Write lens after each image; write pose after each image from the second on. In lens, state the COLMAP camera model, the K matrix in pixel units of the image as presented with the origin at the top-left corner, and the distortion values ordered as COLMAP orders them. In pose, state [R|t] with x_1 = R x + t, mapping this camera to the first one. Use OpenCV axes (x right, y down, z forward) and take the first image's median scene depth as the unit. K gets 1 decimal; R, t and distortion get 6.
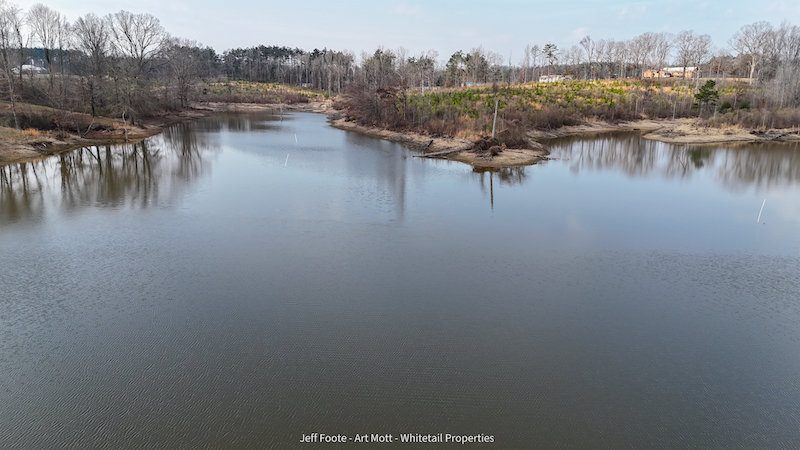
lens RADIAL K [[547.9, 0, 399.3], [0, 547.9, 237.1], [0, 0, 1]] dist [0.004938, -0.030273]
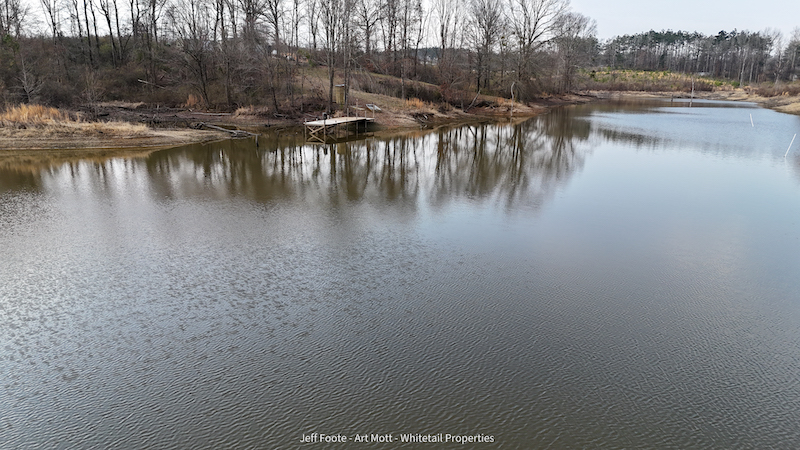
lens RADIAL K [[547.9, 0, 399.3], [0, 547.9, 237.1], [0, 0, 1]] dist [0.004938, -0.030273]
pose [[0.811926, 0.144165, -0.565679, -0.106211], [-0.143888, 0.988551, 0.045412, -0.008367], [0.565750, 0.044524, 0.823374, 0.173376]]
